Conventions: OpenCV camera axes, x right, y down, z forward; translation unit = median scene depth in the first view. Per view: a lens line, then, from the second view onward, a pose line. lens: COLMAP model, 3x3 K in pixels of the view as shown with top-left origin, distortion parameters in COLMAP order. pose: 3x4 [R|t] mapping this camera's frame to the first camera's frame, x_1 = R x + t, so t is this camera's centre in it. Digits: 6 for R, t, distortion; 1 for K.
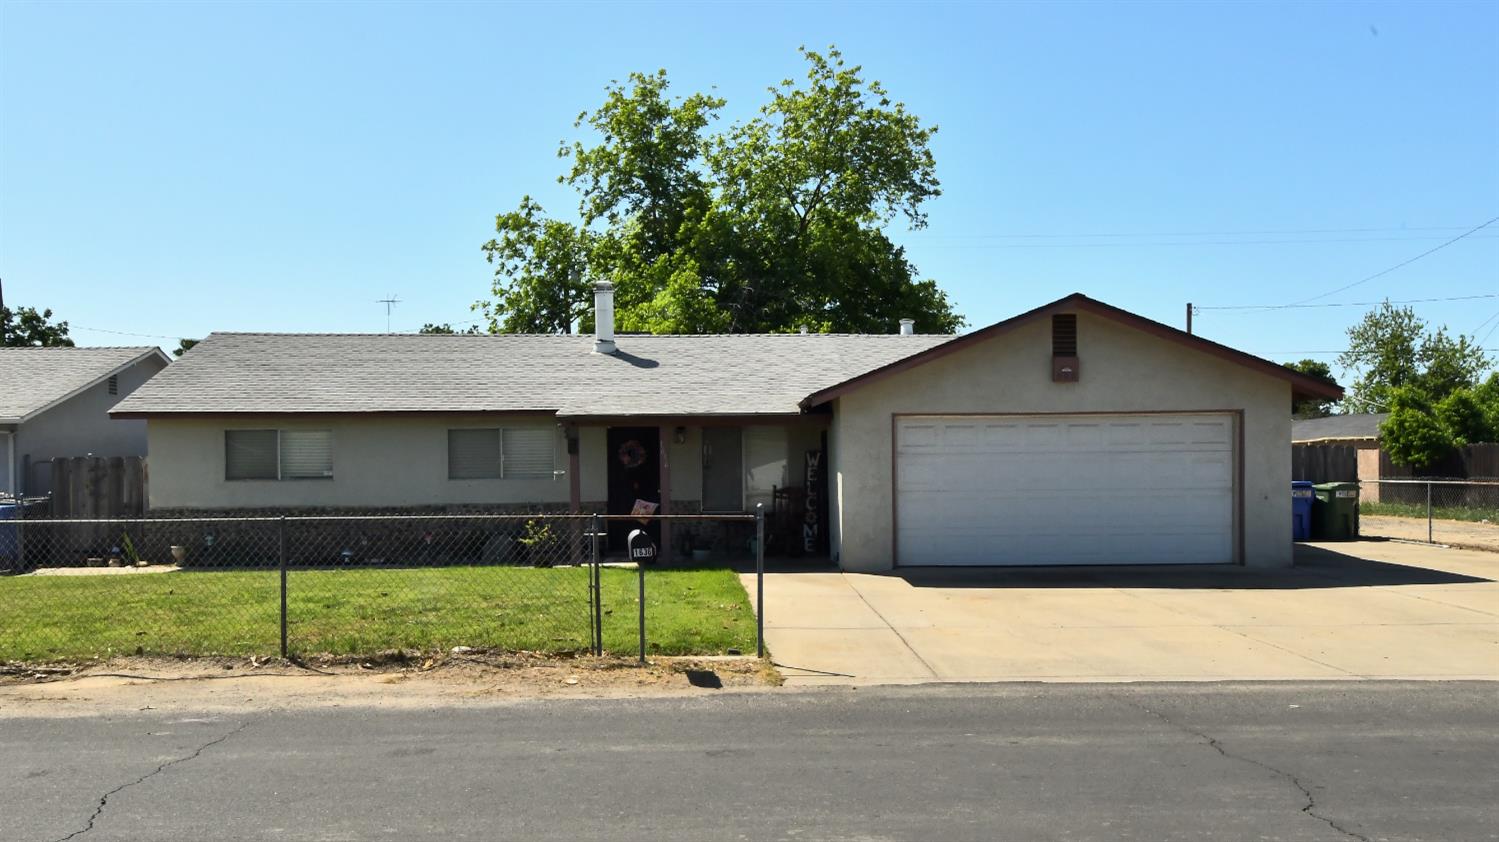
lens RADIAL K [[1159.9, 0, 749.5], [0, 1159.9, 421.0], [0, 0, 1]] dist [0.030893, 0.001888]
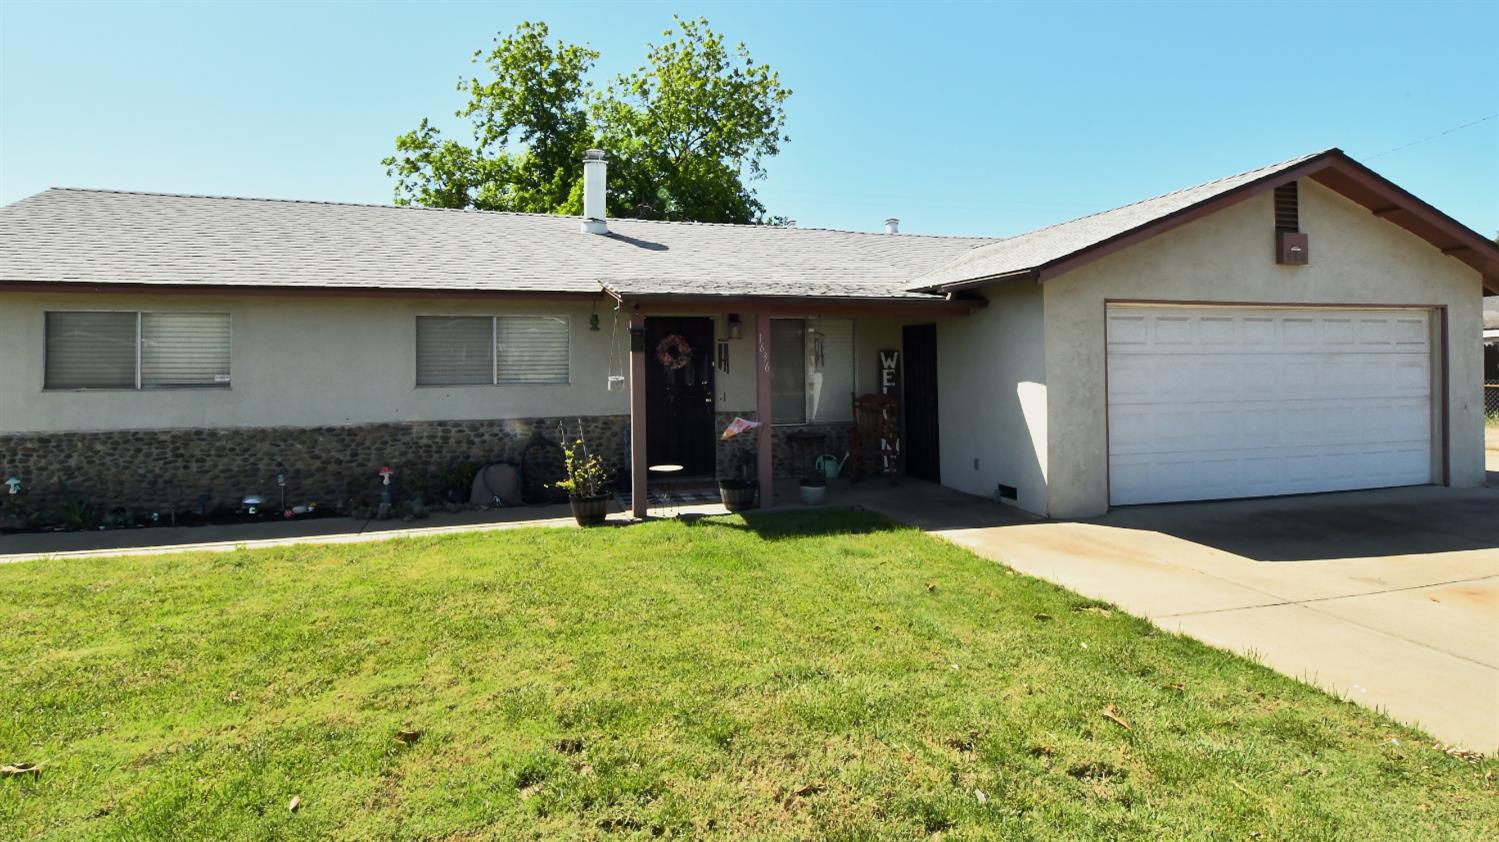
lens RADIAL K [[766.2, 0, 758.2], [0, 766.2, 346.7], [0, 0, 1]] dist [-0.015715, -0.000673]
pose [[0.963927, 0.008719, 0.266023, -0.181184], [-0.013043, 0.999810, 0.014492, 0.016367], [-0.265846, -0.017439, 0.963858, 0.495001]]
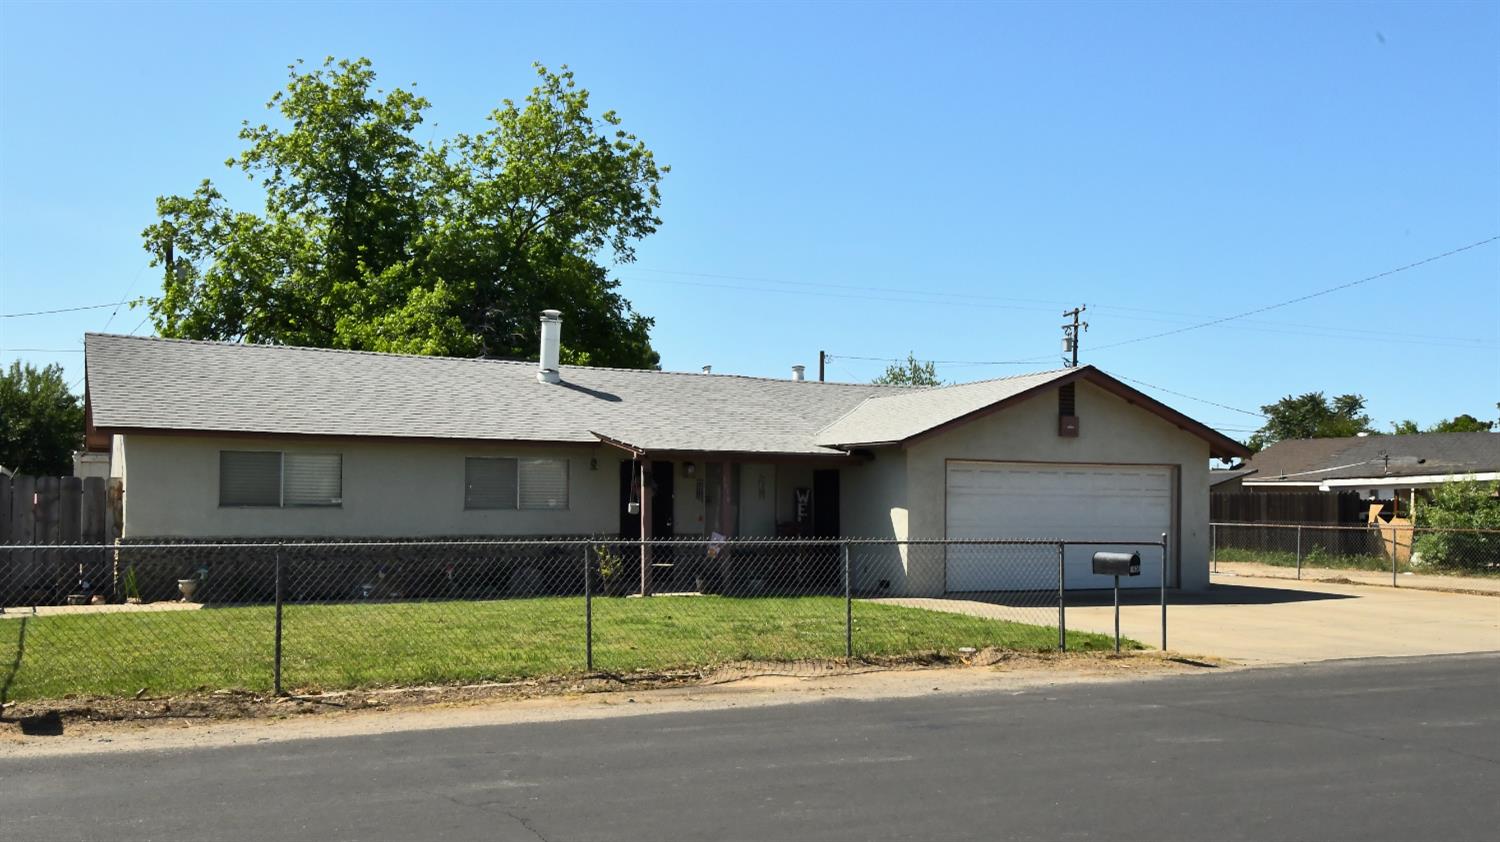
lens RADIAL K [[1286.5, 0, 750.0], [0, 1286.5, 421.0], [0, 0, 1]] dist [0.015999, 0.006311]
pose [[0.907035, 0.044763, 0.418668, -0.492752], [-0.034116, 0.998877, -0.032886, 0.004183], [-0.419670, 0.015546, 0.907543, -0.065942]]
